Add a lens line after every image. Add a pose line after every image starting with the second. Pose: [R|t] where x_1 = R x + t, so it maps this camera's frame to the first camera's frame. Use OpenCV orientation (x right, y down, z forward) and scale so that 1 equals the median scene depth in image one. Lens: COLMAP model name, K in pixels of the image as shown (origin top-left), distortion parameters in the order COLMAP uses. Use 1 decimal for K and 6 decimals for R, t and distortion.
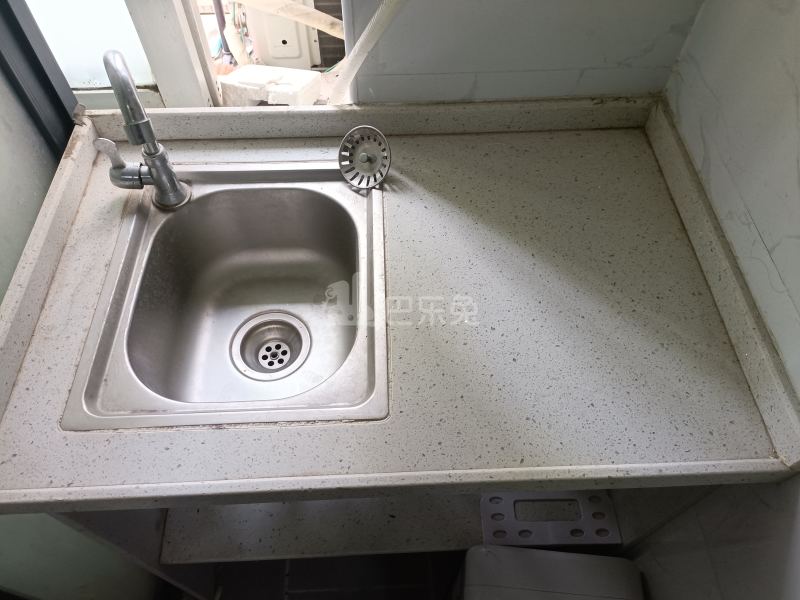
lens RADIAL K [[583.0, 0, 400.0], [0, 583.0, 300.0], [0, 0, 1]] dist [0.080301, -0.087876]
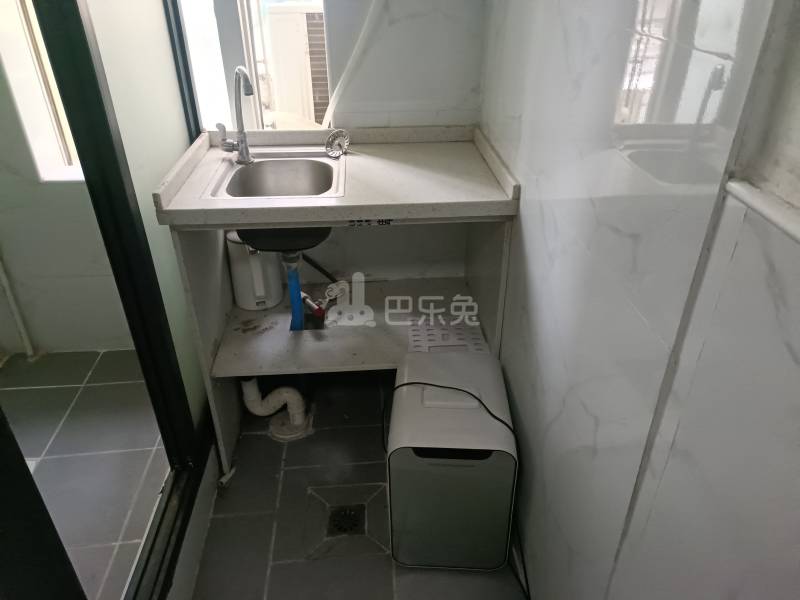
lens RADIAL K [[583.0, 0, 400.0], [0, 583.0, 300.0], [0, 0, 1]] dist [0.080301, -0.087876]
pose [[0.999469, -0.026990, 0.018264, 0.111151], [0.032172, 0.906453, -0.421079, 1.156029], [-0.005190, 0.421443, 0.906840, -0.676731]]
